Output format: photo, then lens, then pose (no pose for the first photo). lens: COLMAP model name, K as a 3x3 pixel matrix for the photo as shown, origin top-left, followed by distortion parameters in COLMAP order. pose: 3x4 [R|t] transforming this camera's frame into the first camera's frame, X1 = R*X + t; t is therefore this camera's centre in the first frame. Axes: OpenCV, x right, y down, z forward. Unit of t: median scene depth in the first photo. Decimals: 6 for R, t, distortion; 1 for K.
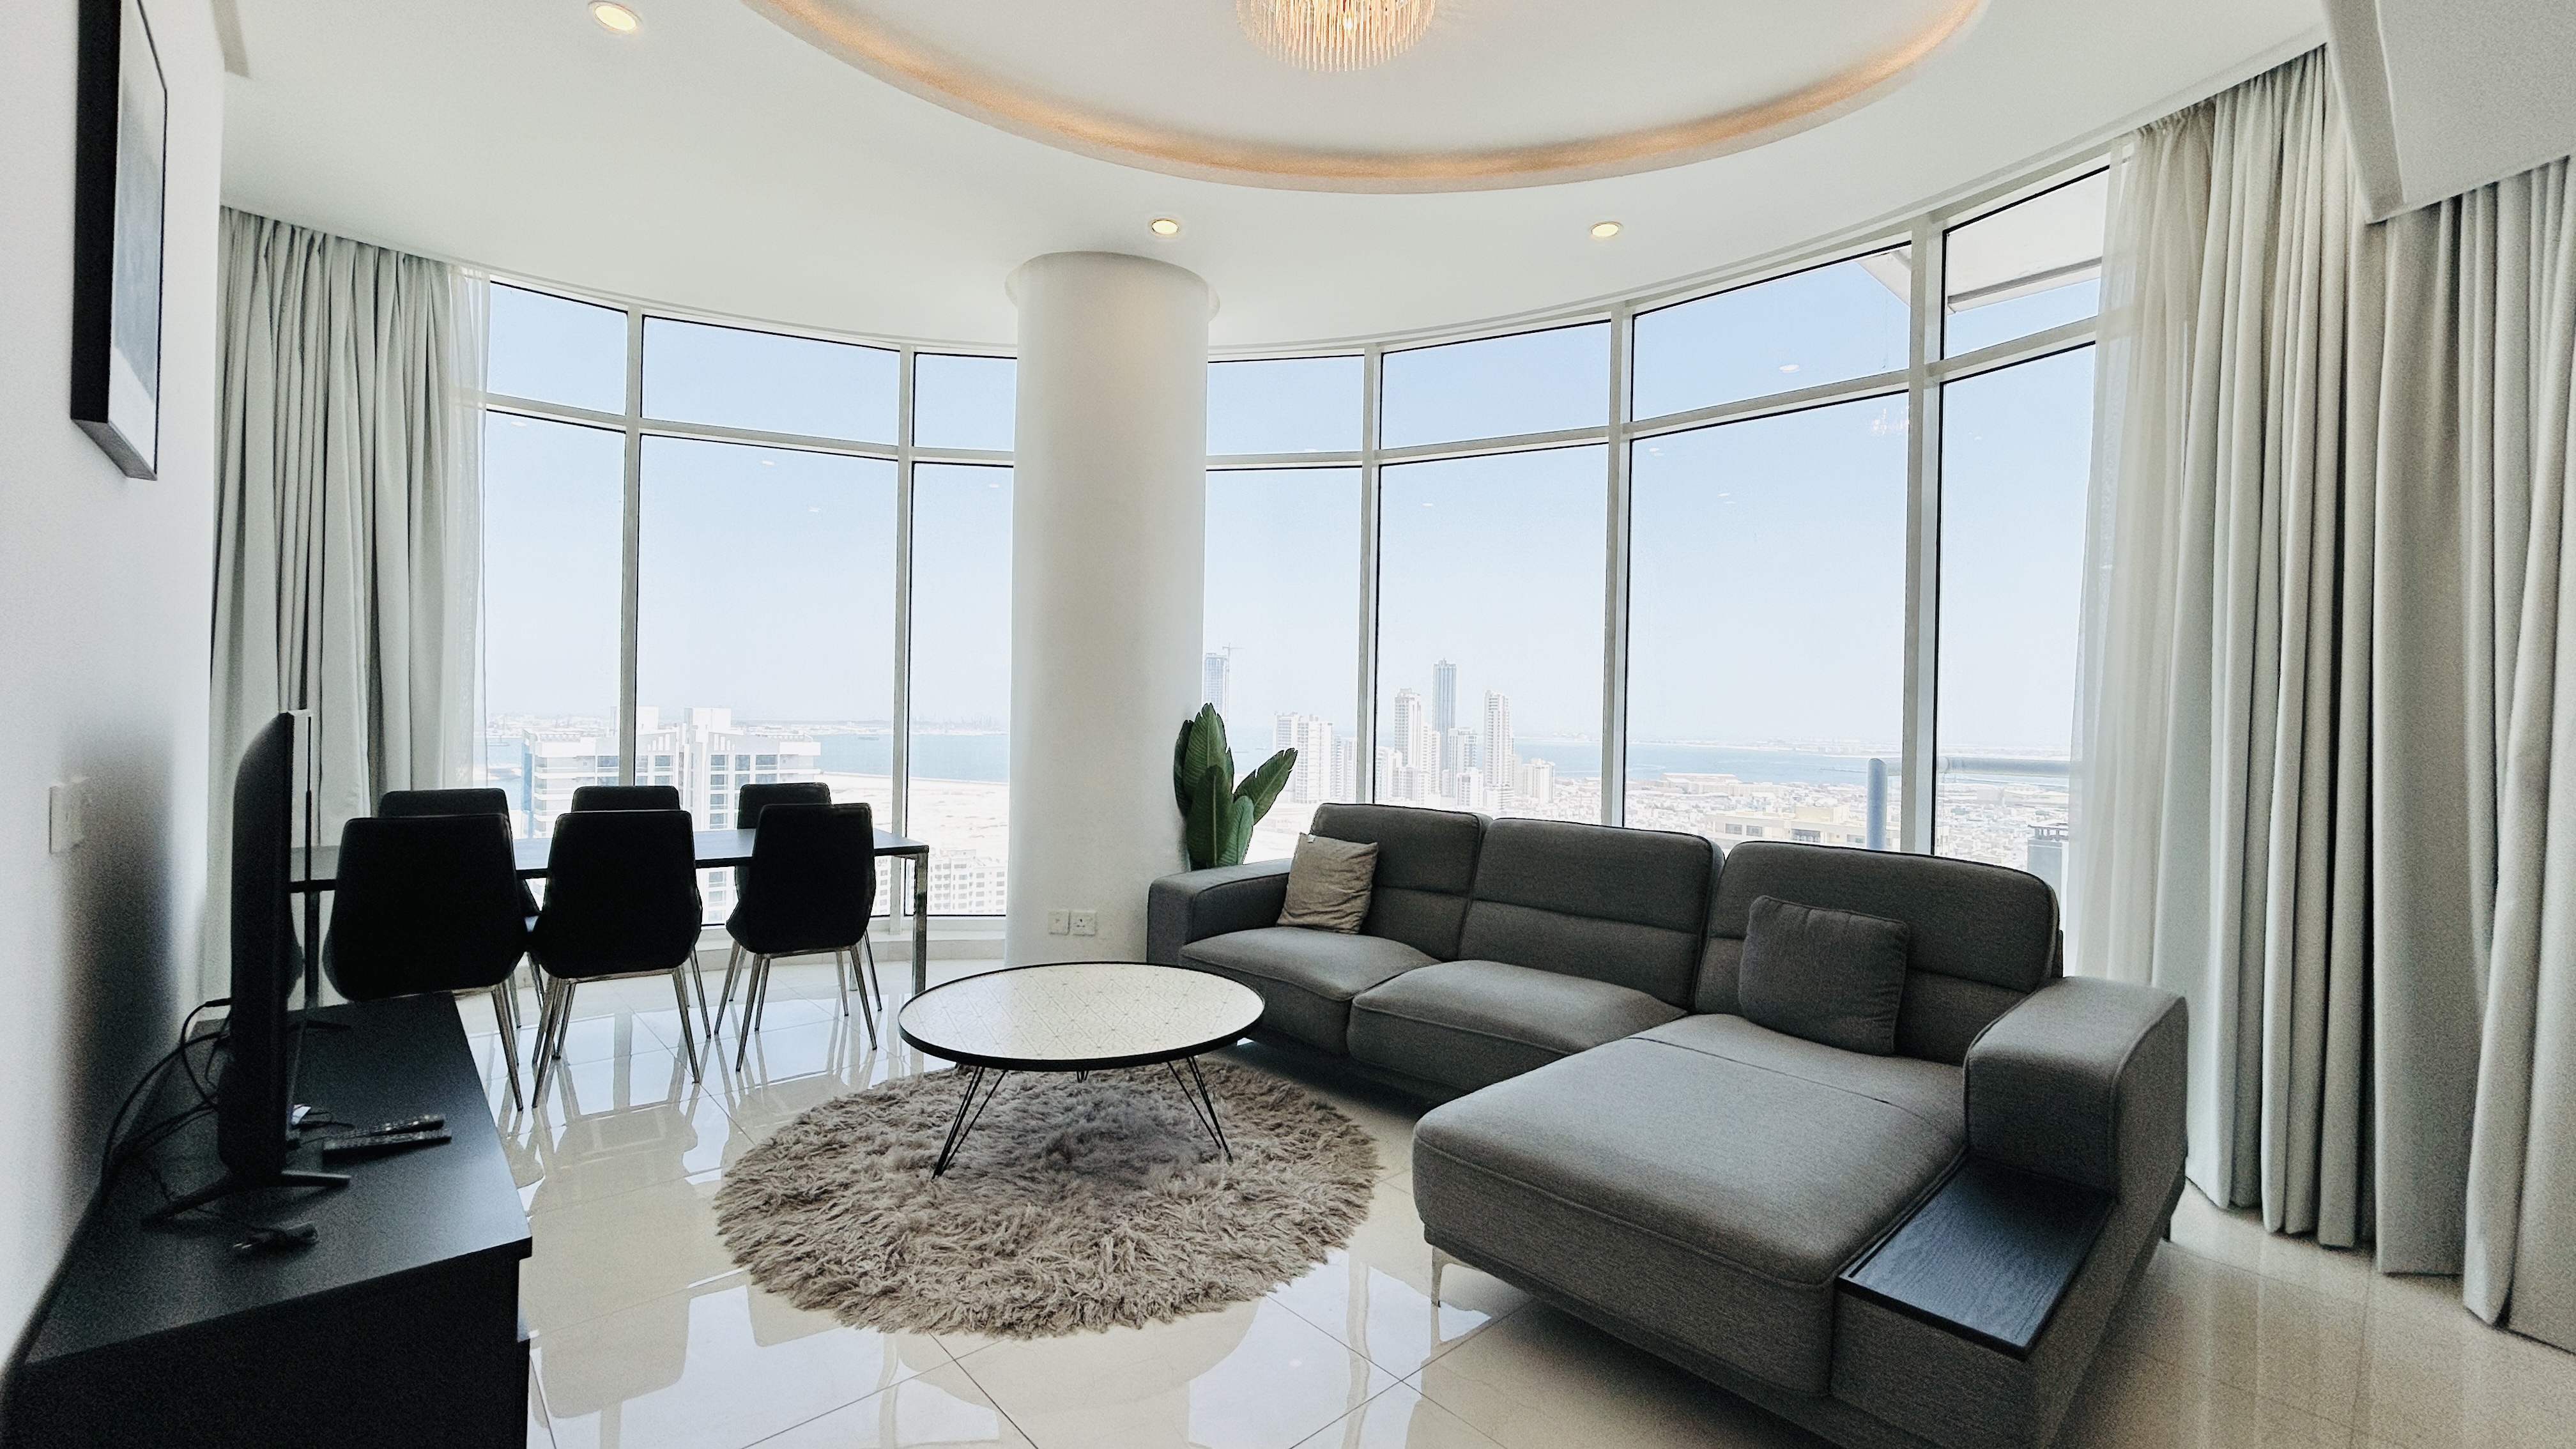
lens RADIAL K [[1036.6, 0, 1288.0], [0, 1036.6, 709.7], [0, 0, 1]] dist [-0.001615, 0.000970]
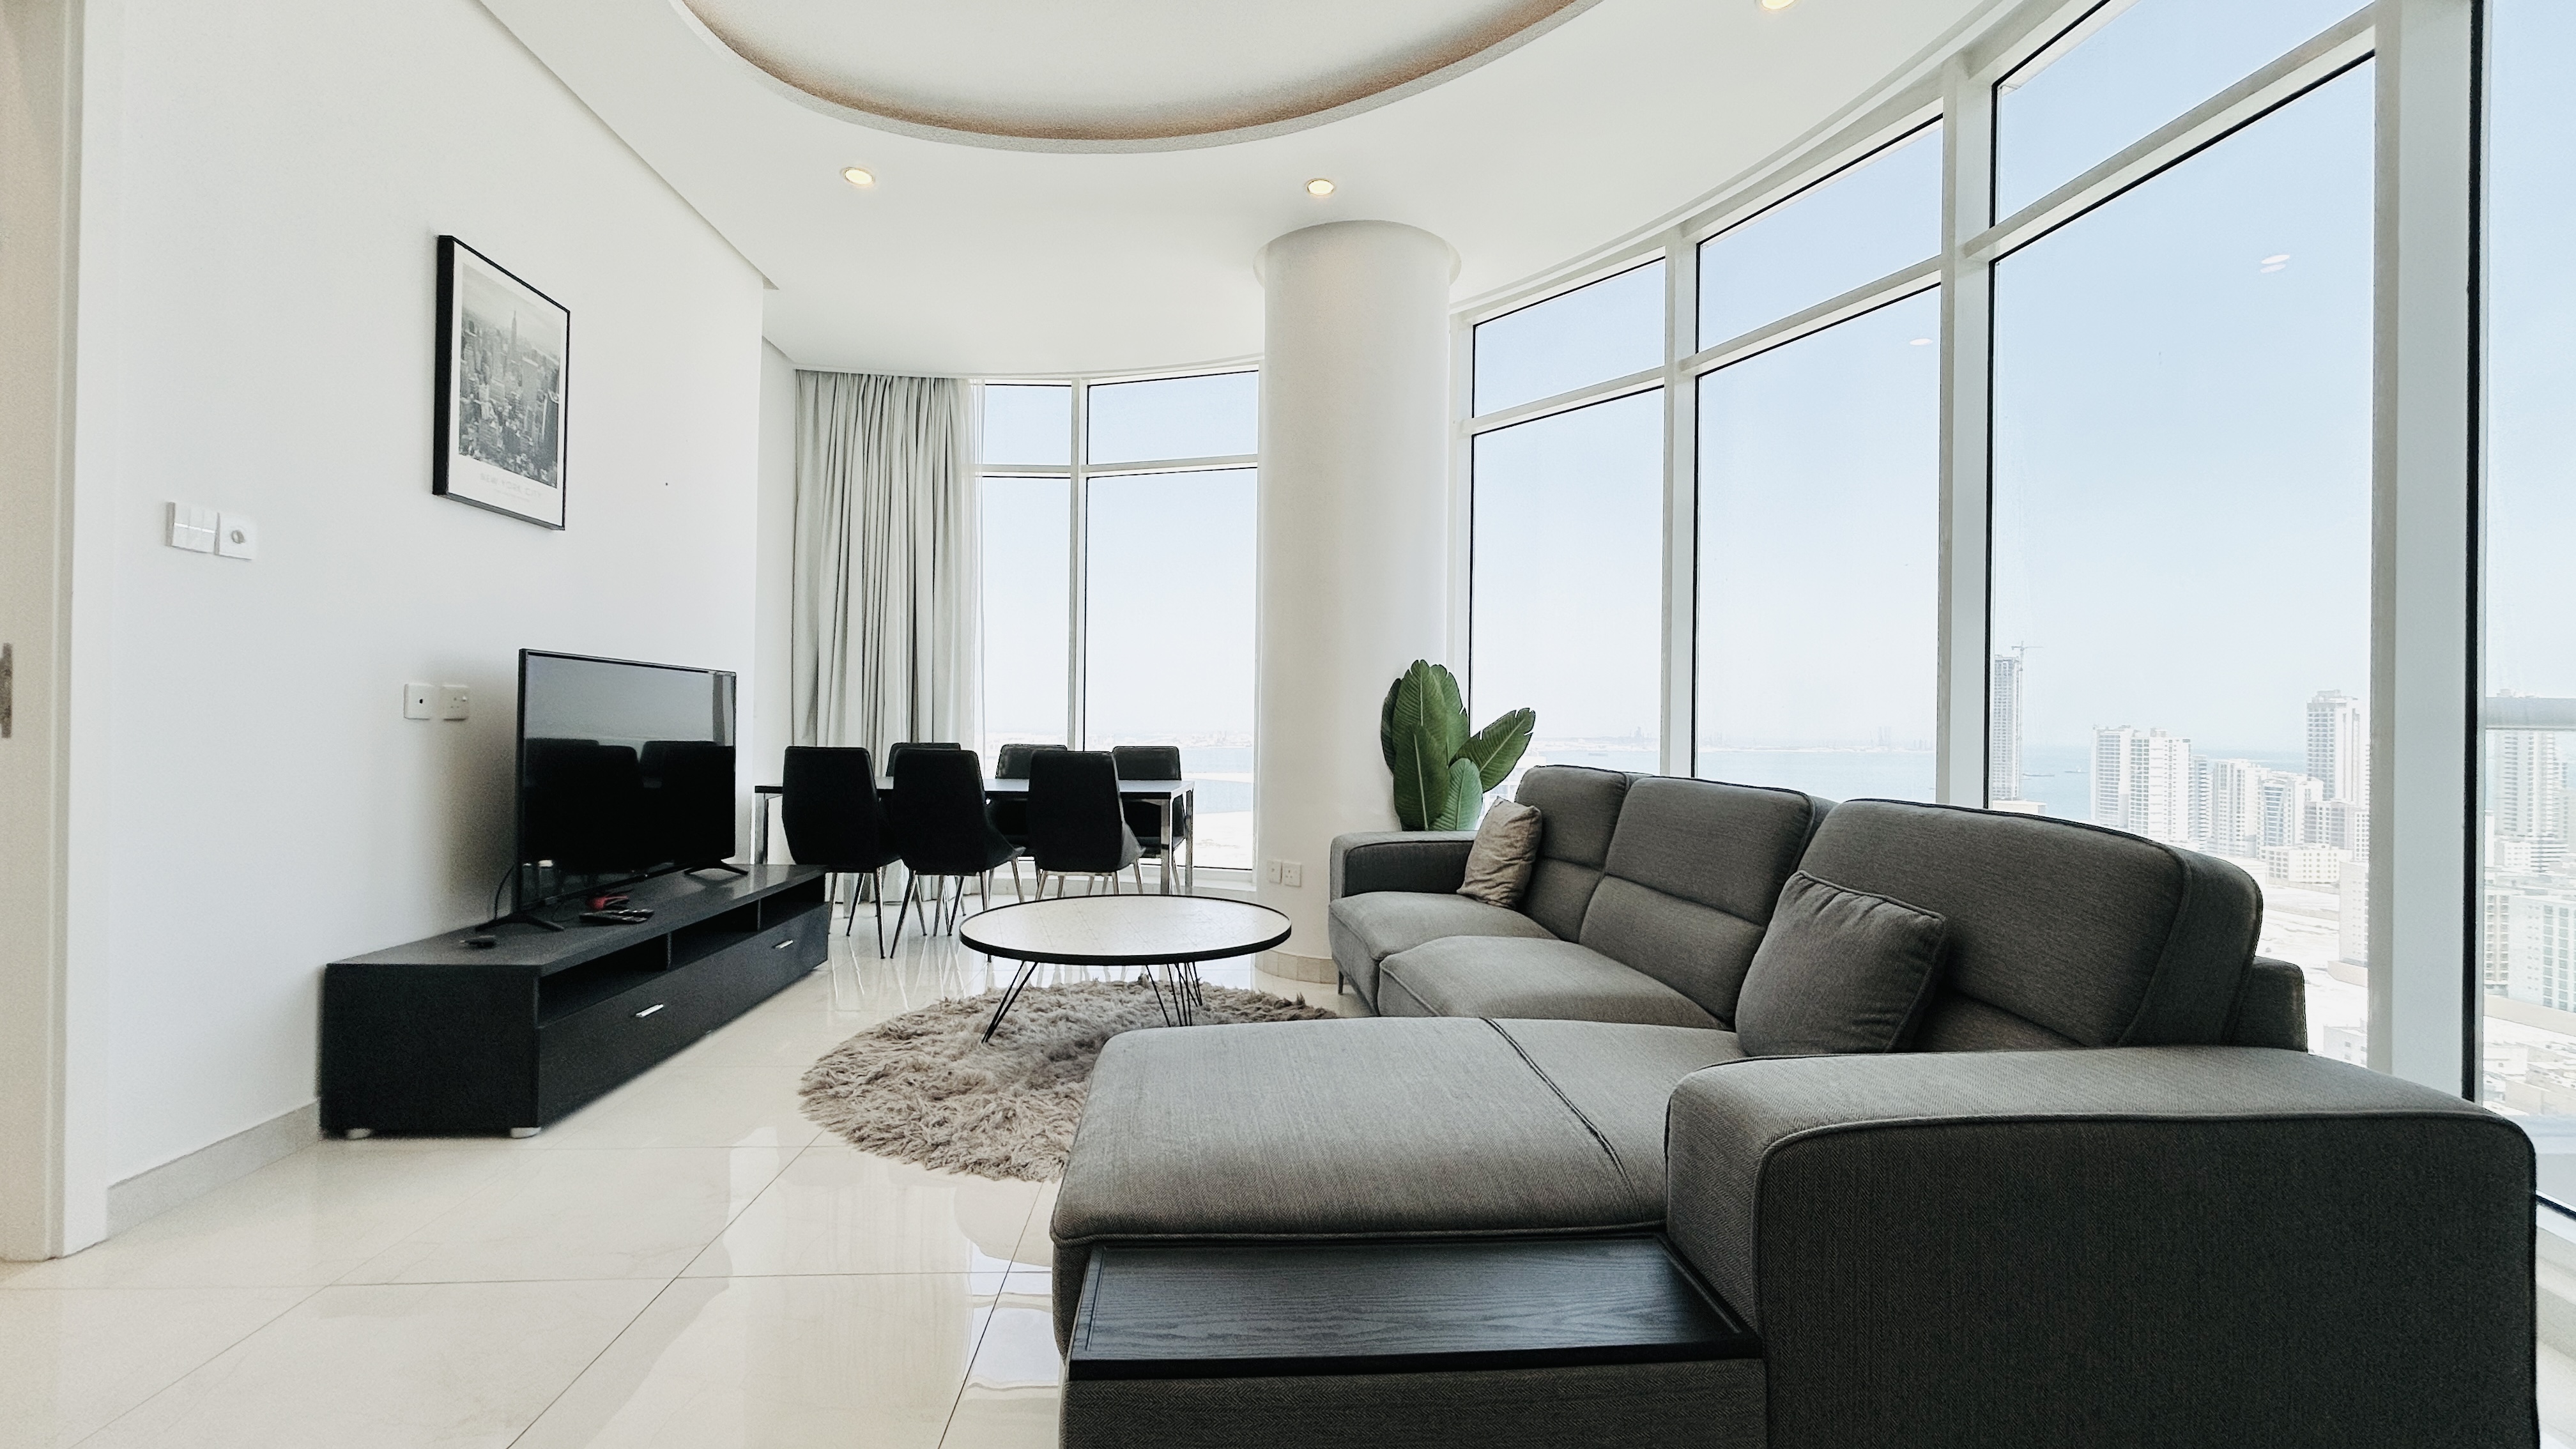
lens RADIAL K [[1036.6, 0, 1272.8], [0, 1036.6, 716.6], [0, 0, 1]] dist [-0.001615, 0.000970]
pose [[0.777079, -0.014080, -0.629245, 0.445093], [0.008330, 0.999892, -0.012087, 0.059658], [0.629347, 0.004150, 0.777113, 0.179942]]
